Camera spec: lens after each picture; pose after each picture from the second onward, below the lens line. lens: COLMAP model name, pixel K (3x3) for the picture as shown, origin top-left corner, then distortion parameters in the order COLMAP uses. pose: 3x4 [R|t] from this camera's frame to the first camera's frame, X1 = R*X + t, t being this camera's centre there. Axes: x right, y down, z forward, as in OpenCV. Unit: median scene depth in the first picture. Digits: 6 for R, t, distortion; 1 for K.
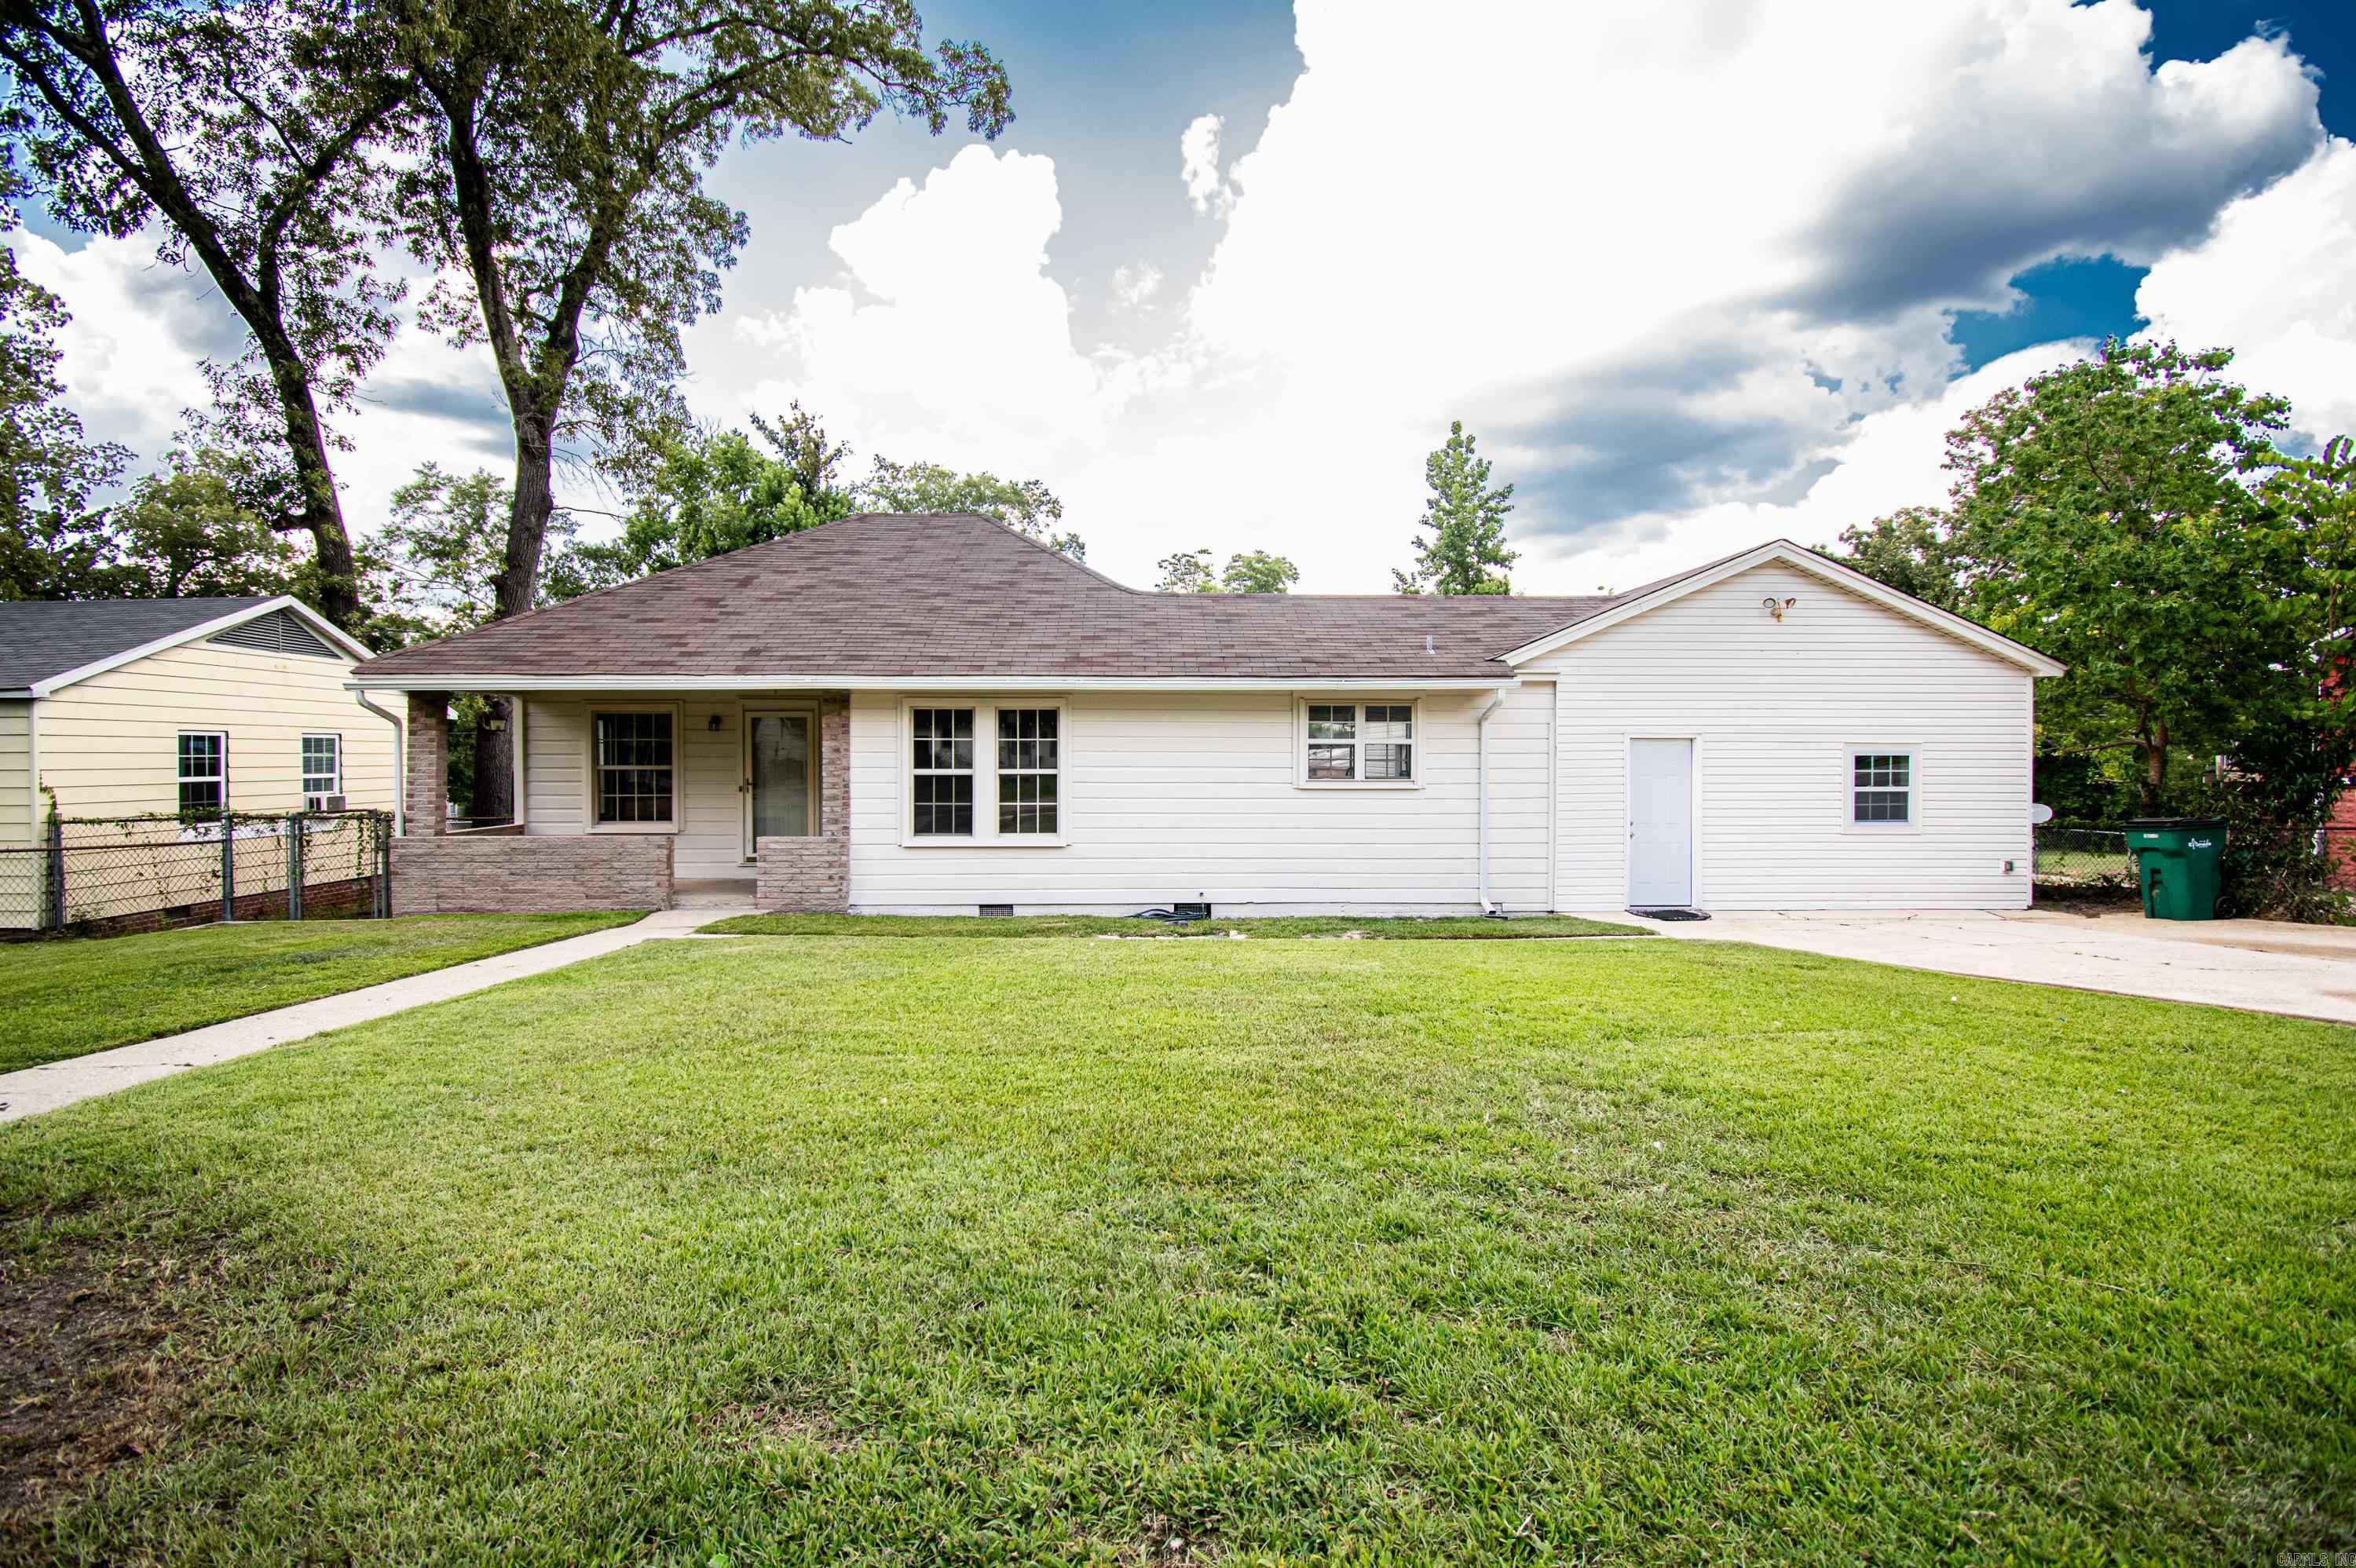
lens RADIAL K [[1069.1, 0, 1173.1], [0, 1069.1, 775.2], [0, 0, 1]] dist [0.017316, -0.029865]
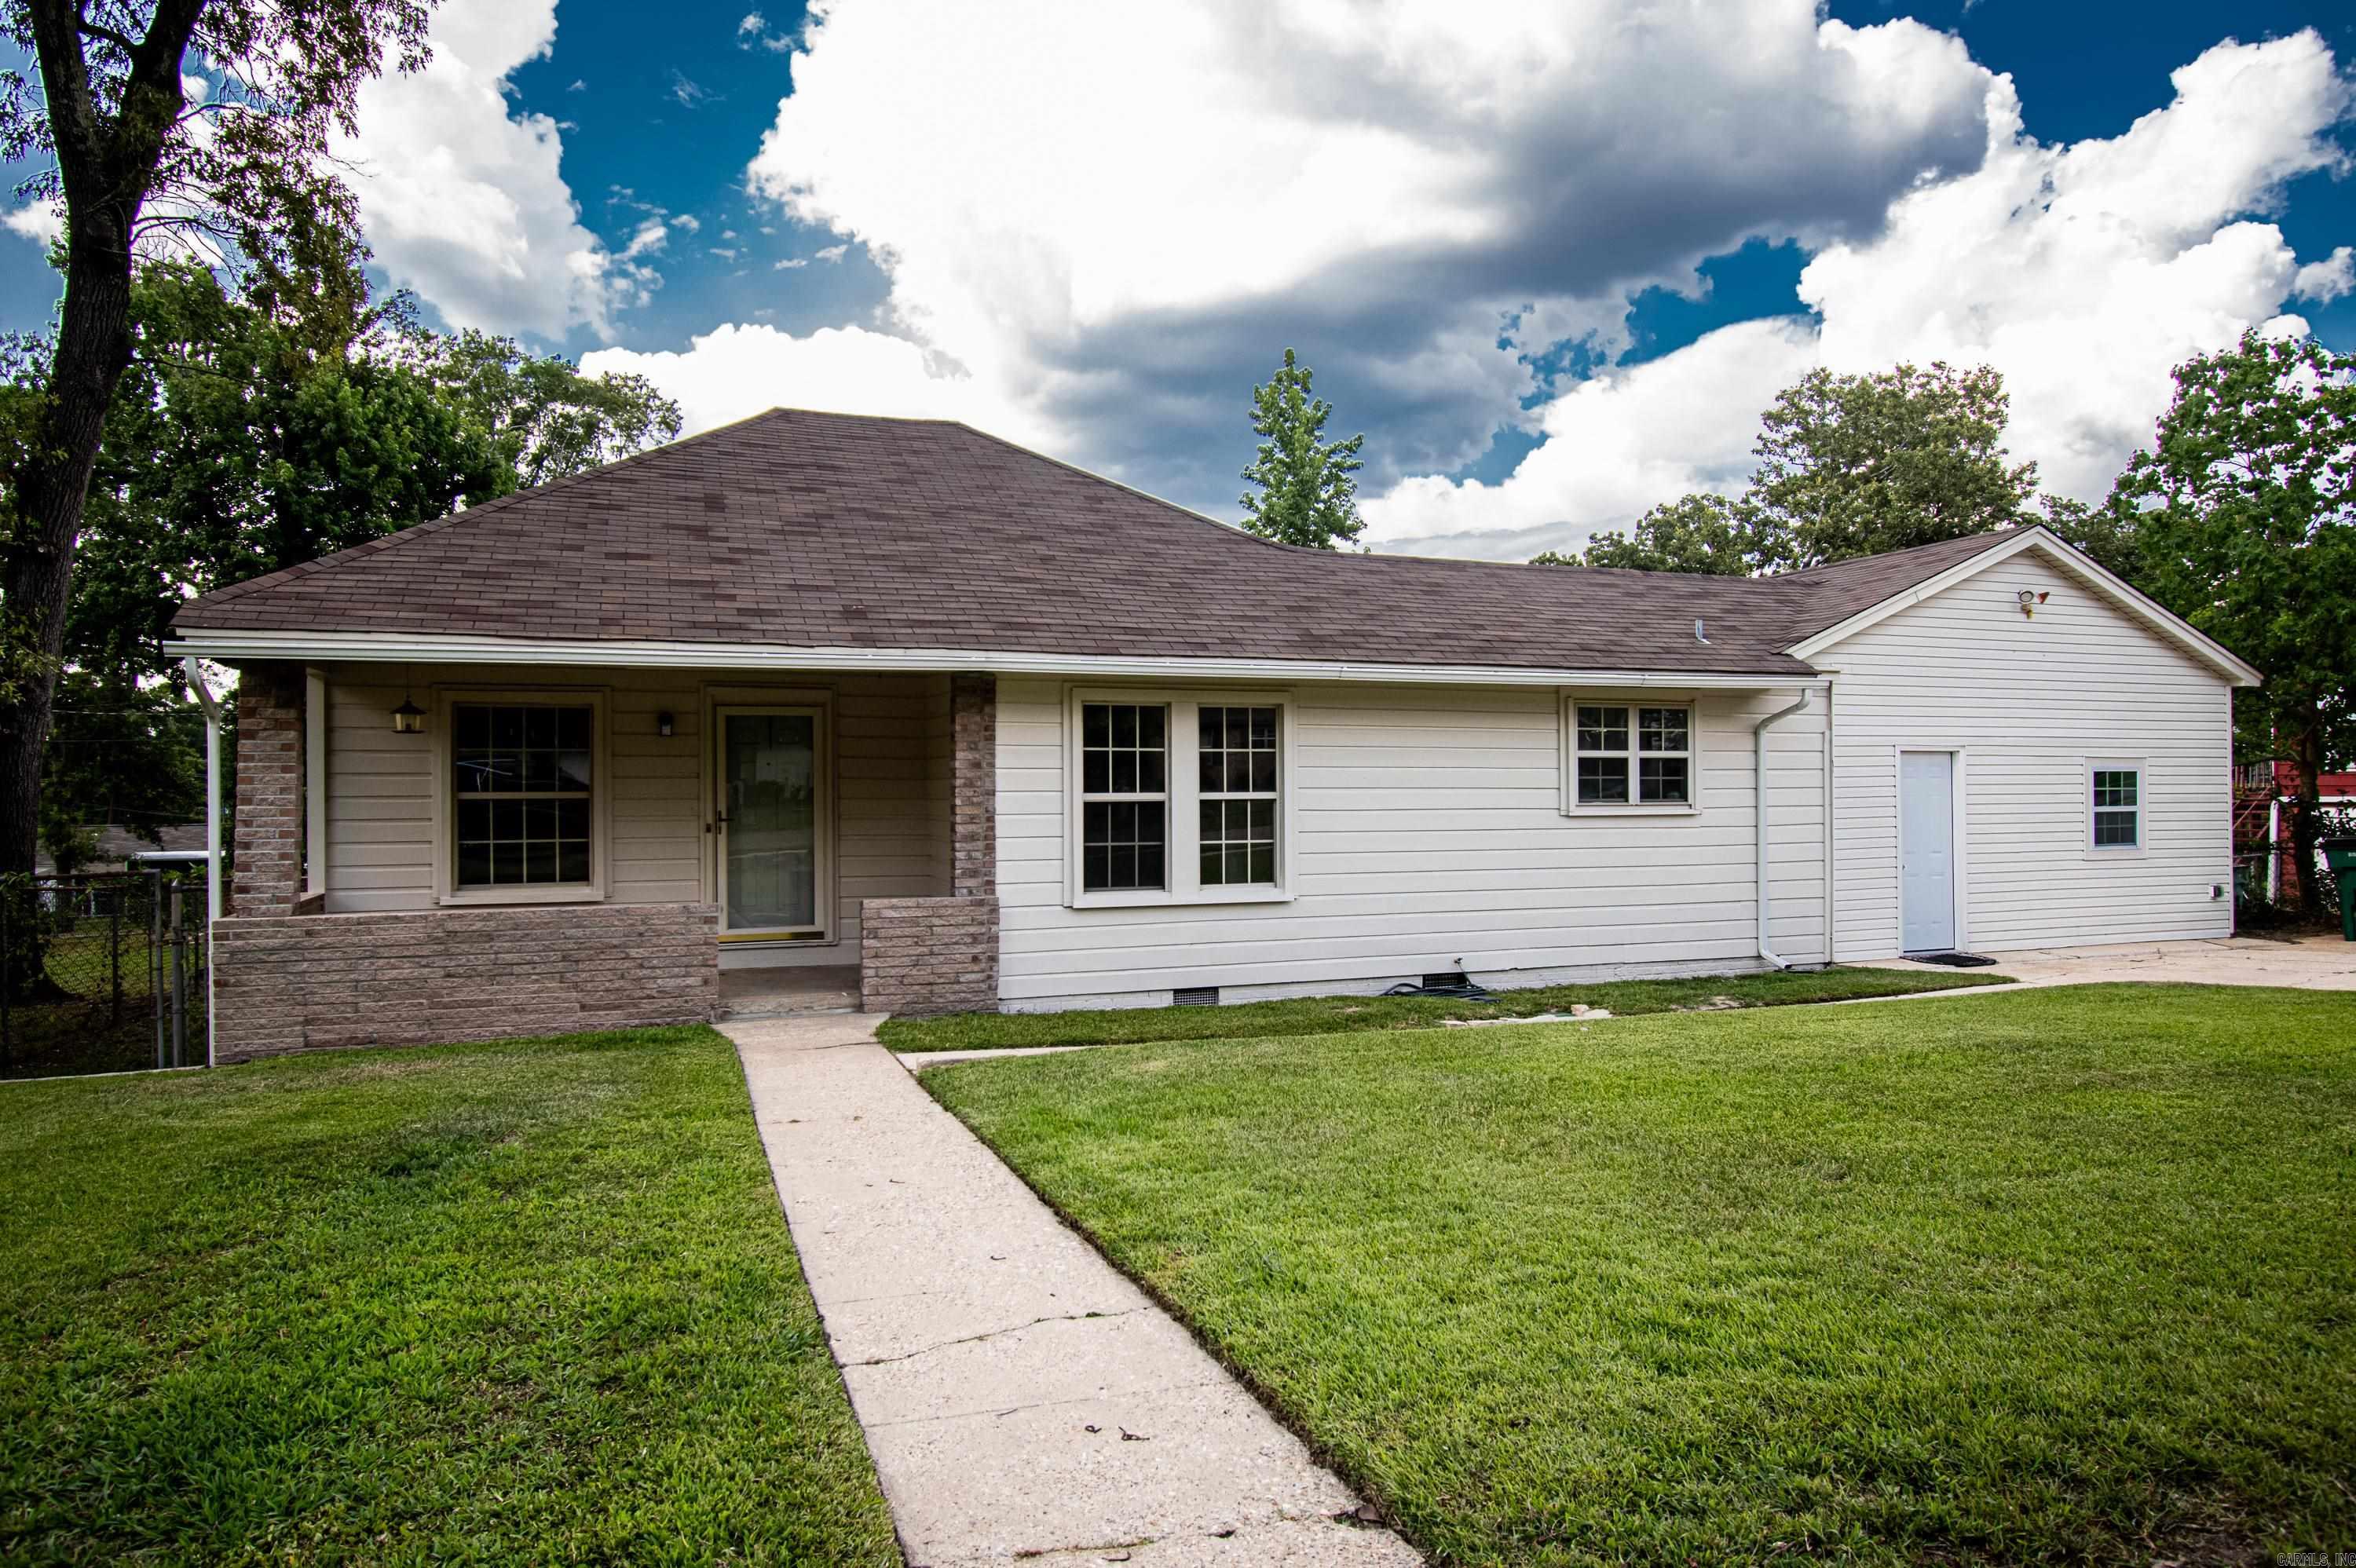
lens RADIAL K [[1434.7, 0, 1178.0], [0, 1434.7, 784.0], [0, 0, 1]] dist [-0.005176, -0.002760]
pose [[0.947363, -0.004171, 0.320133, -0.472845], [0.009320, 0.999851, -0.014552, 0.002205], [-0.320025, 0.016770, 0.947261, 0.122134]]
